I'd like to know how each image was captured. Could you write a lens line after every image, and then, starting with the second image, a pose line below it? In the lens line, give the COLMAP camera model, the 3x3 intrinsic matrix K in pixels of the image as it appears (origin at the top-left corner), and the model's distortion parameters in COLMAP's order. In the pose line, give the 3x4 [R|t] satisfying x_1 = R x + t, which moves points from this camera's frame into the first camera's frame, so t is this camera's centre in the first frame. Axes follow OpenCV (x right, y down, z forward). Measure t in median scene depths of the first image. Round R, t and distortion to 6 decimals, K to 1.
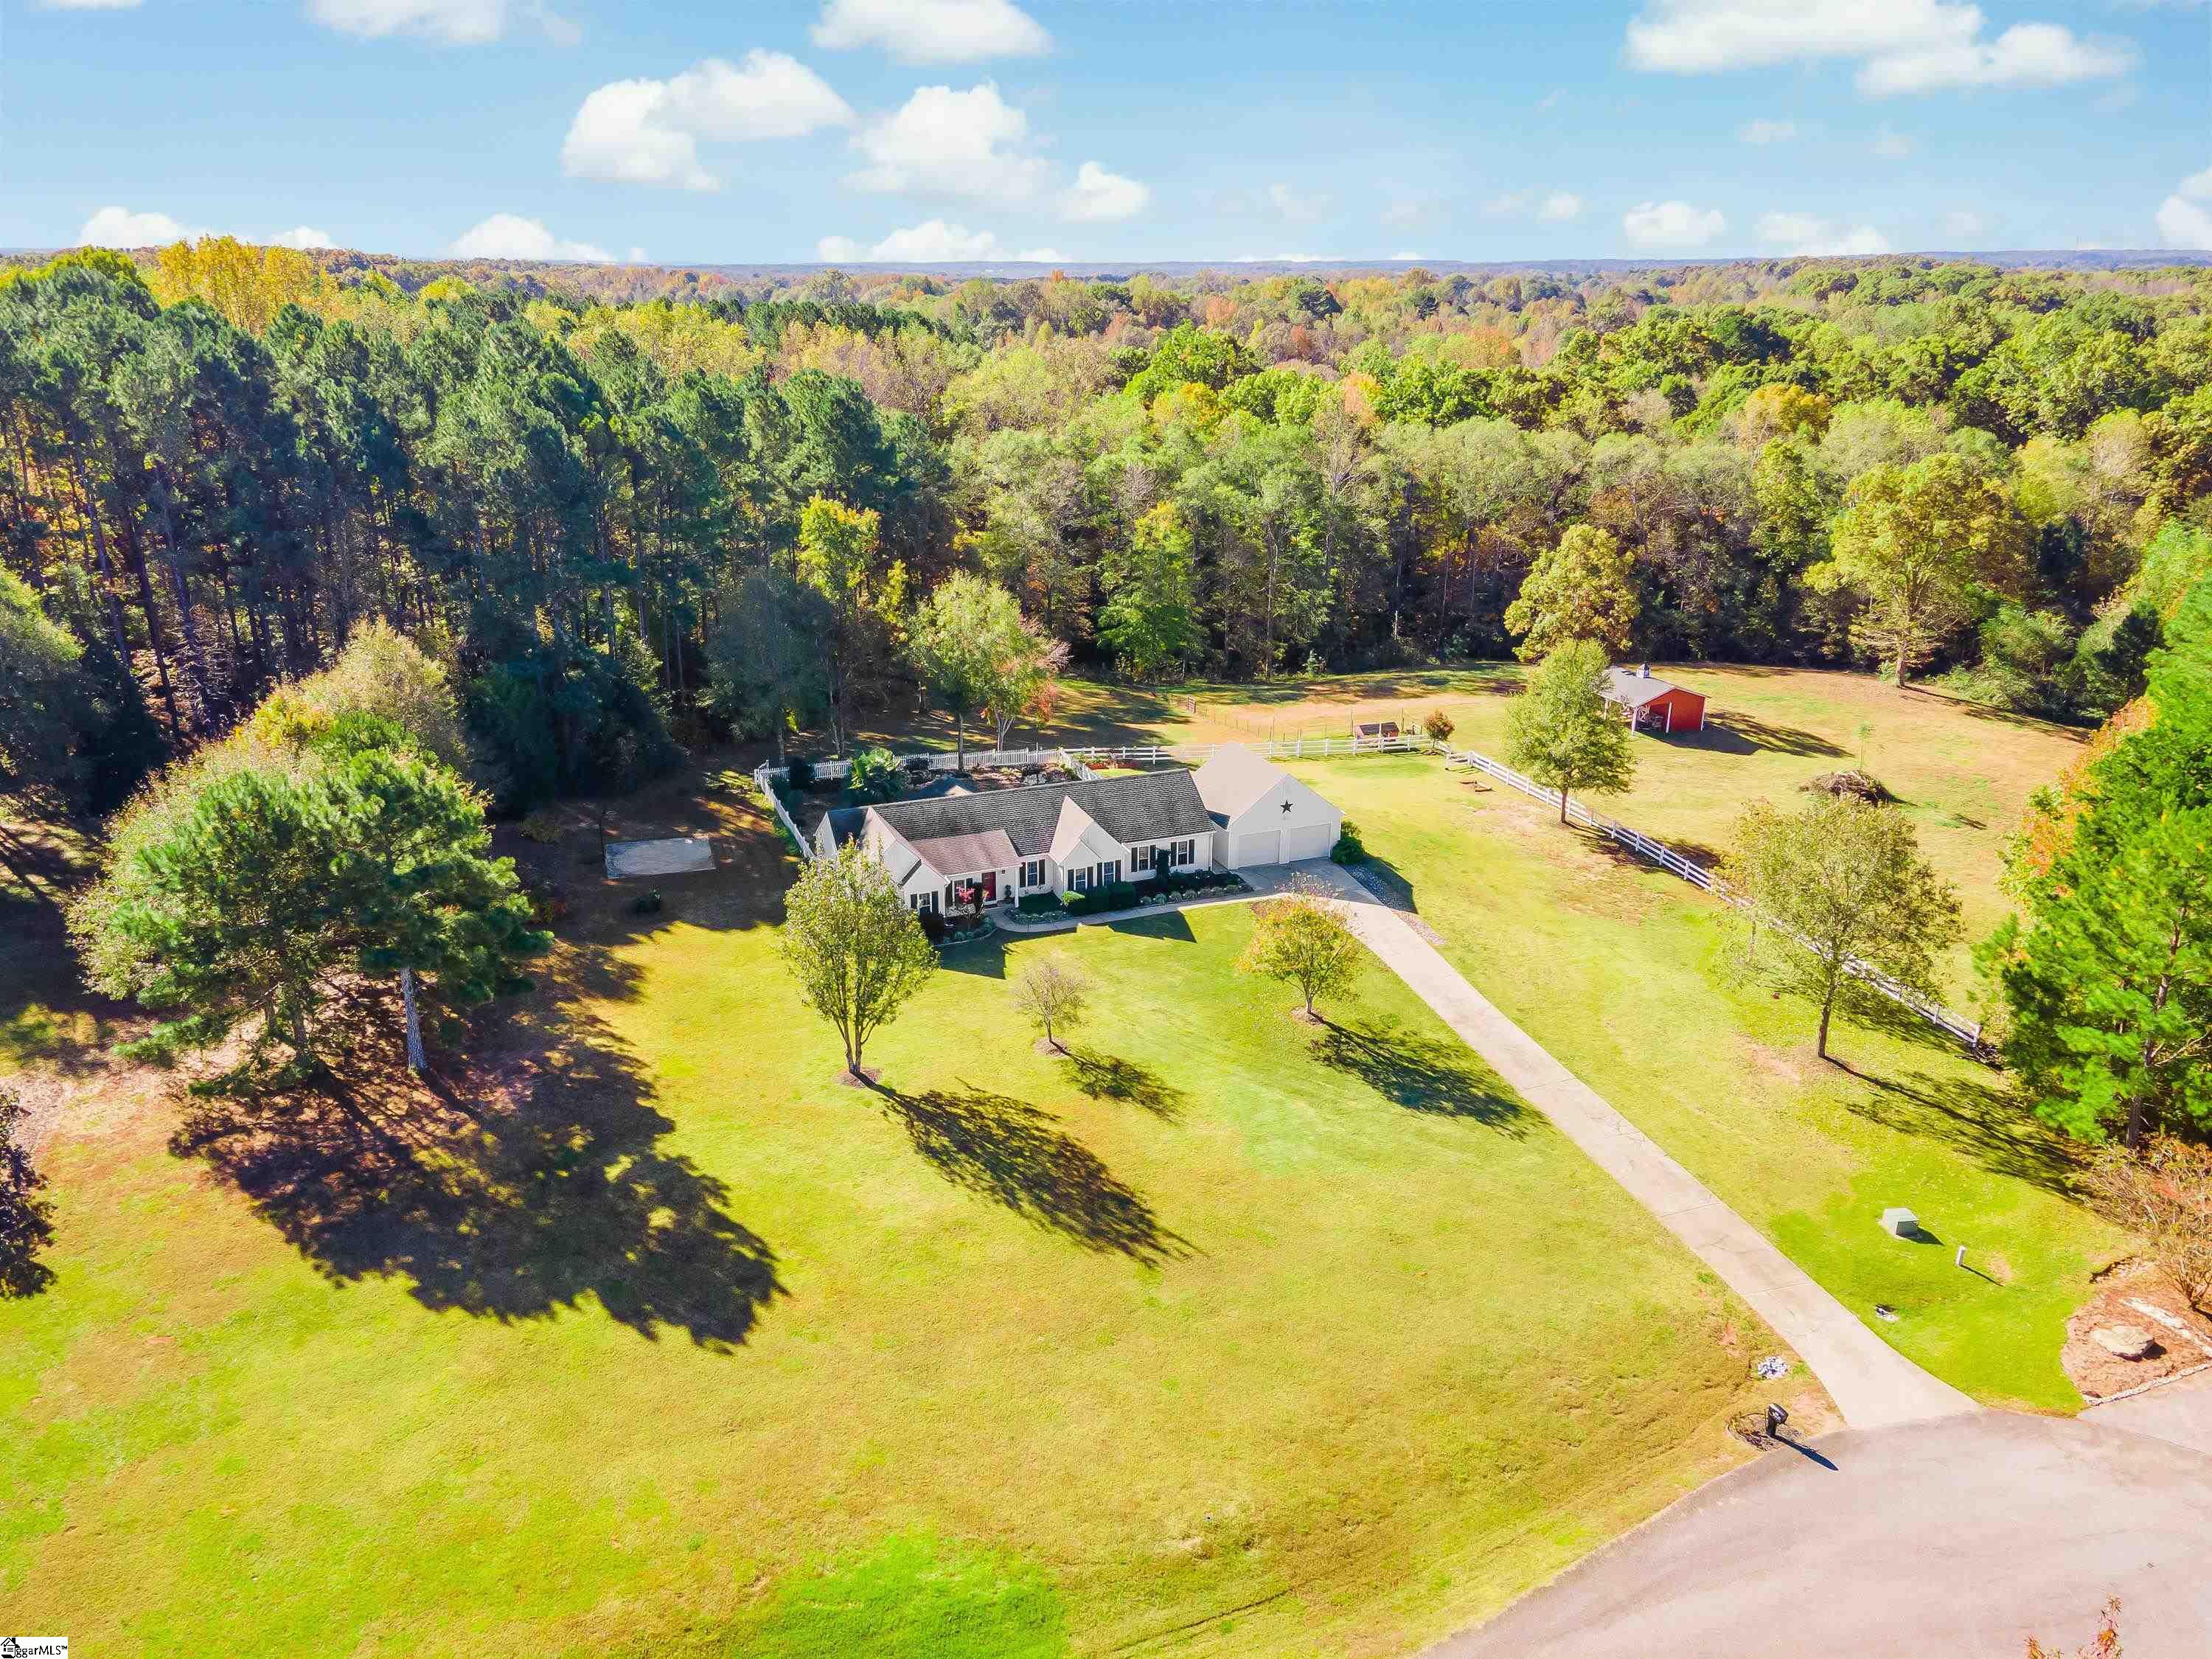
lens RADIAL K [[1590.7, 0, 1106.0], [0, 1590.7, 829.5], [0, 0, 1]] dist [0.044178, 0.000958]
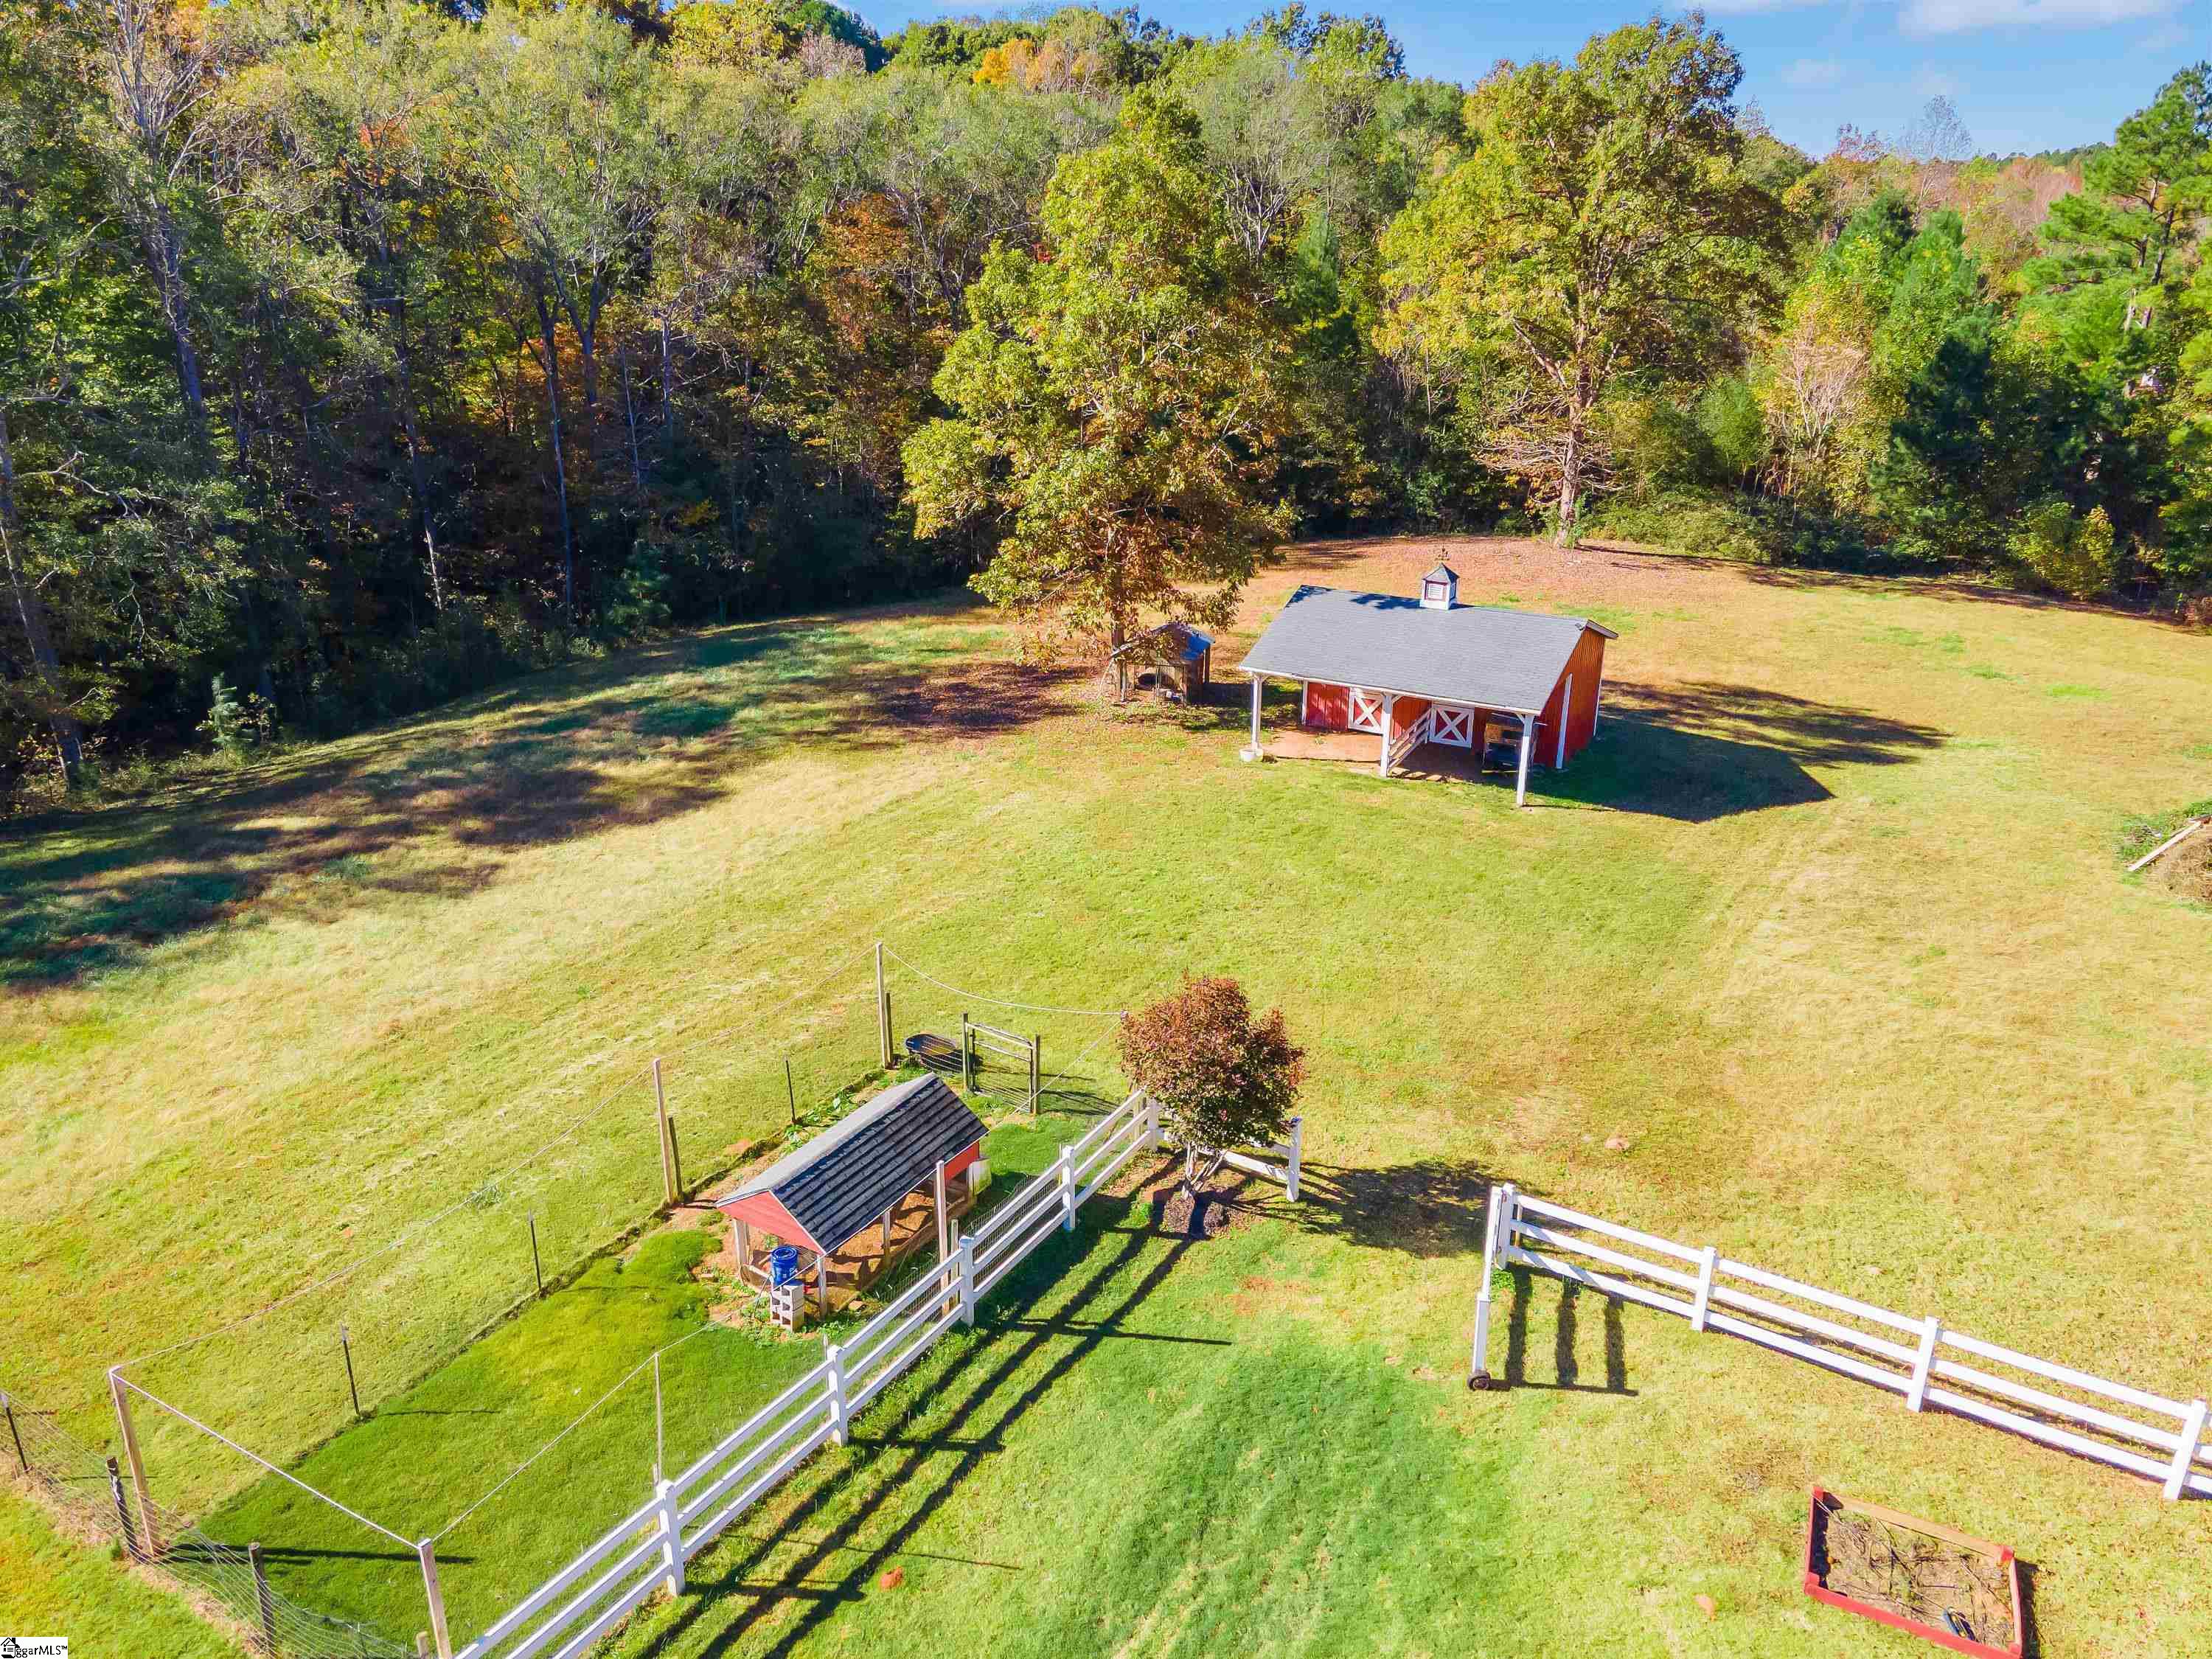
lens RADIAL K [[1590.7, 0, 1106.0], [0, 1590.7, 829.5], [0, 0, 1]] dist [0.044178, 0.000958]
pose [[0.791357, -0.228185, 0.567174, 0.144460], [0.207344, 0.972923, 0.102128, -0.141682], [-0.575120, 0.036780, 0.817242, 1.141439]]
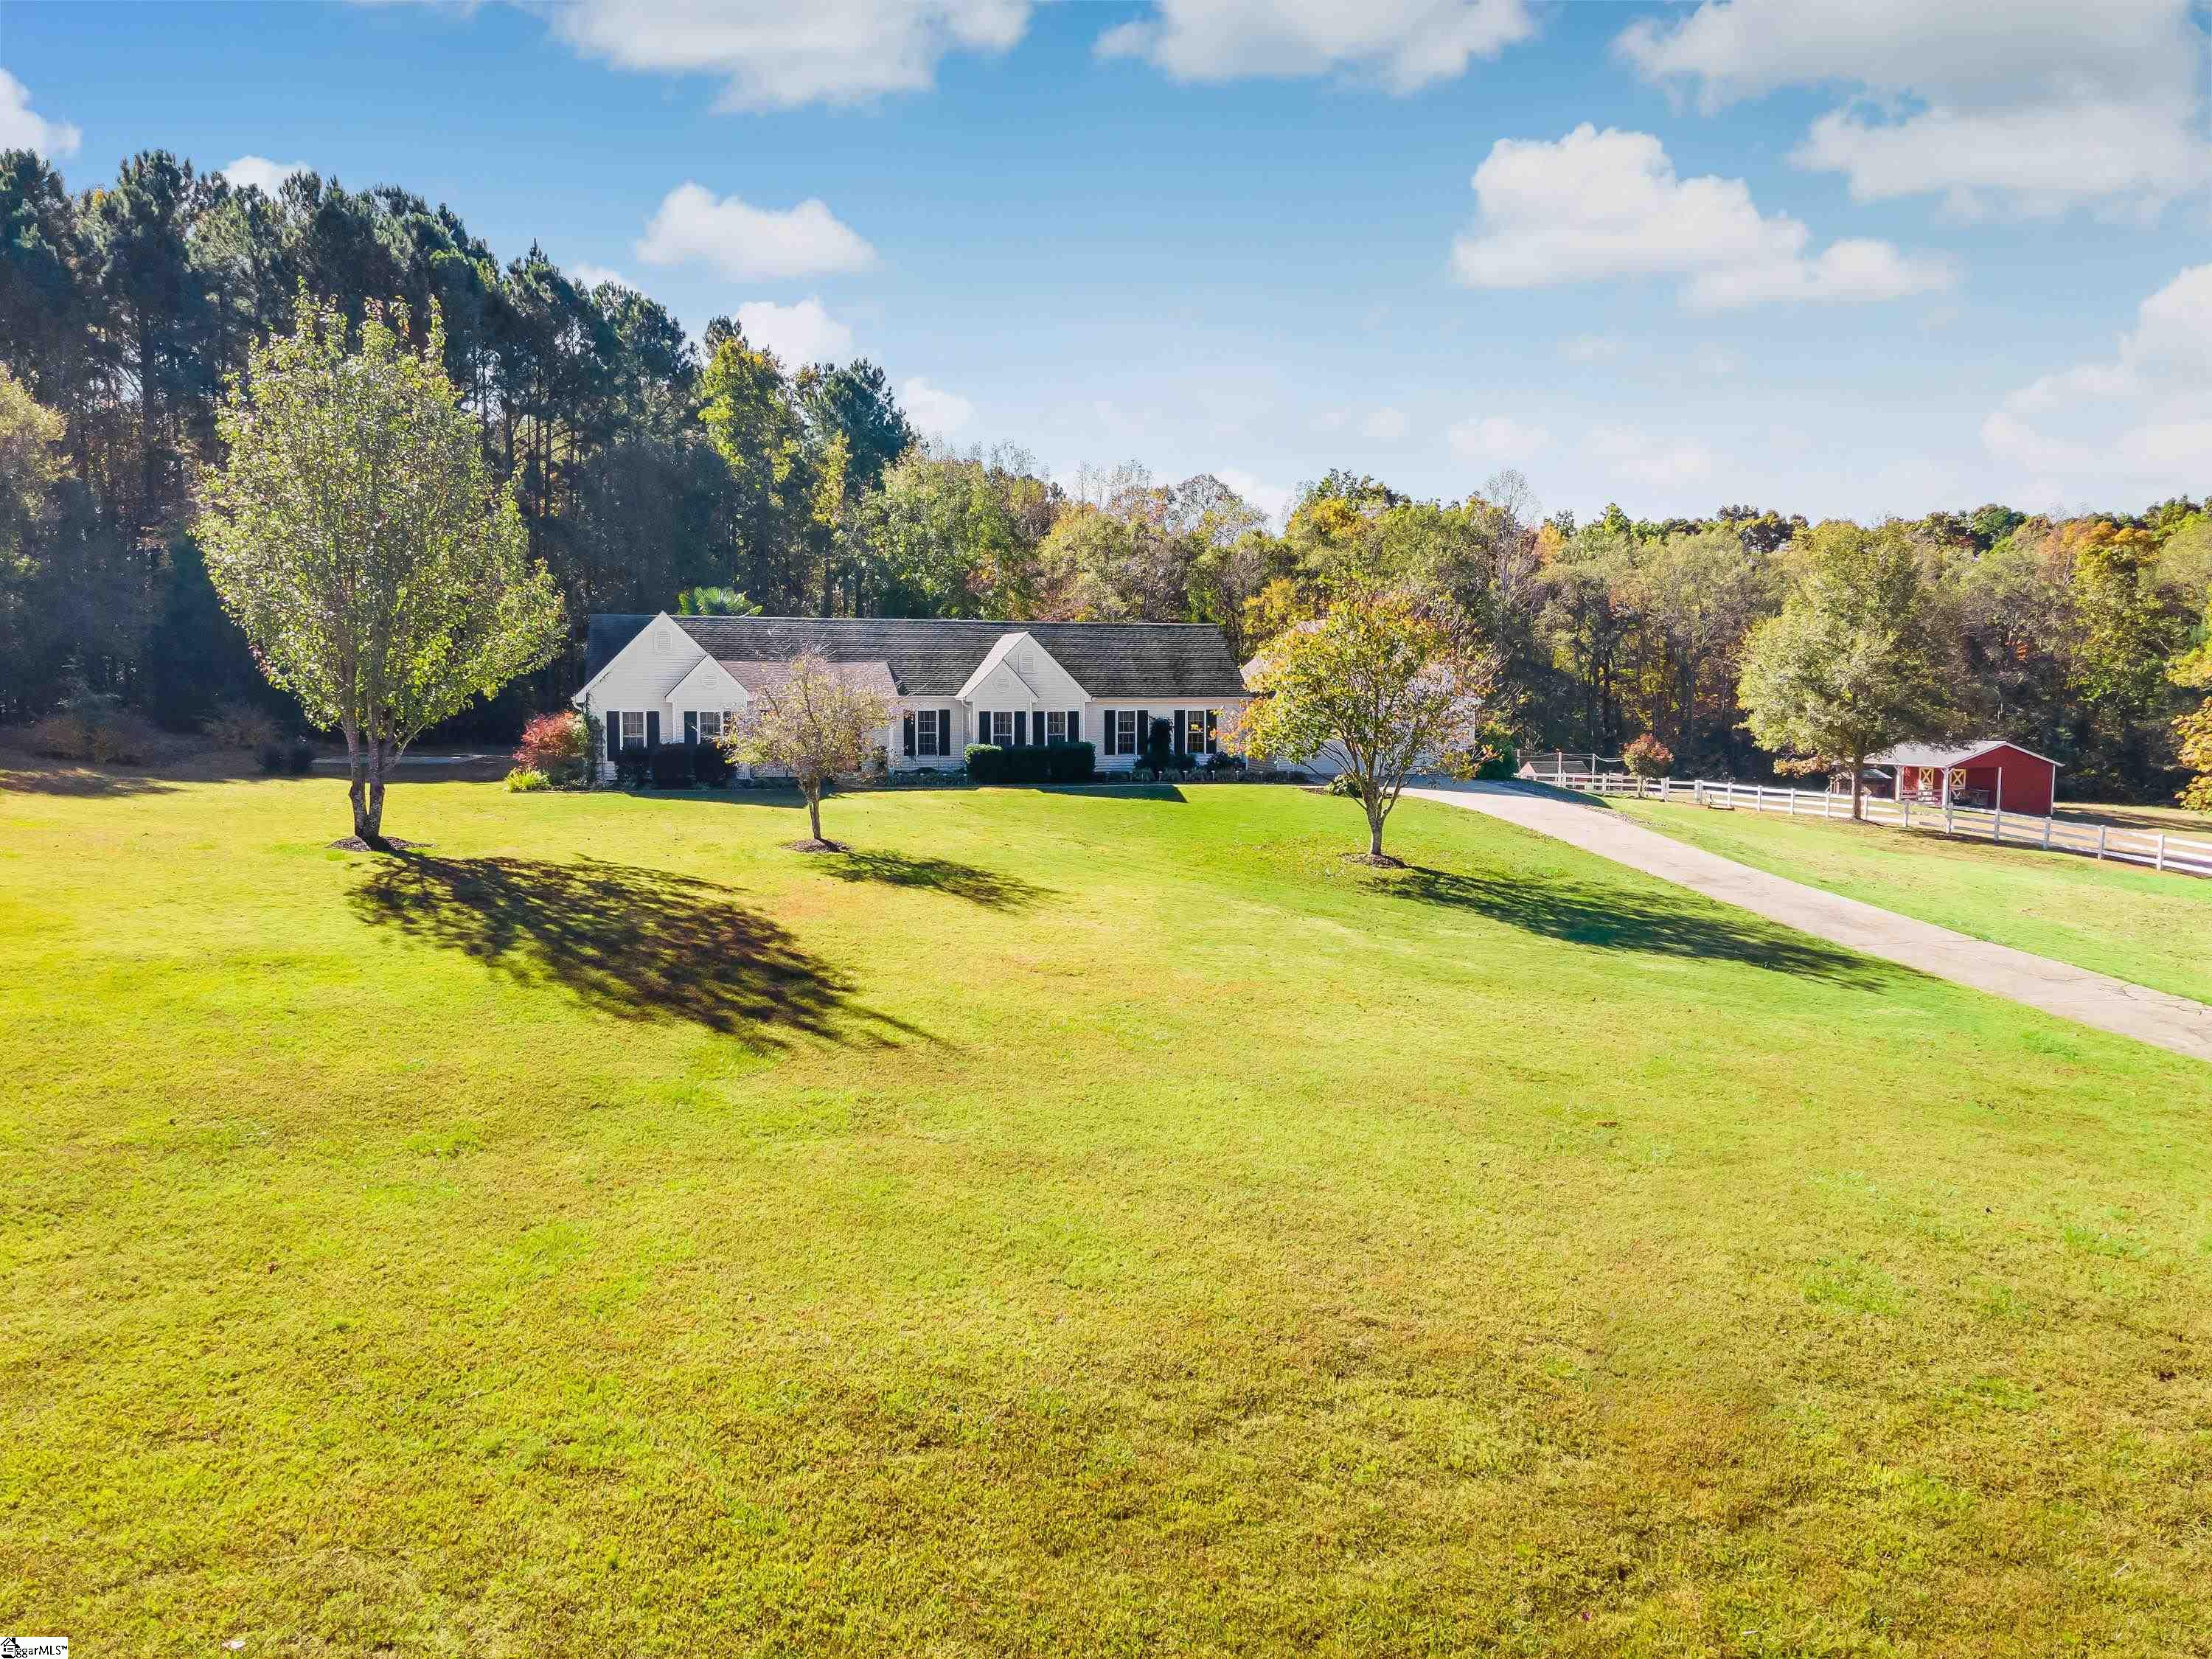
lens RADIAL K [[1657.2, 0, 1106.0], [0, 1657.2, 829.5], [0, 0, 1]] dist [0.042258, -0.000375]
pose [[0.993388, 0.023754, -0.112322, 0.085514], [-0.048770, 0.973009, -0.225555, 0.190786], [0.103932, 0.229541, 0.967734, 0.417821]]
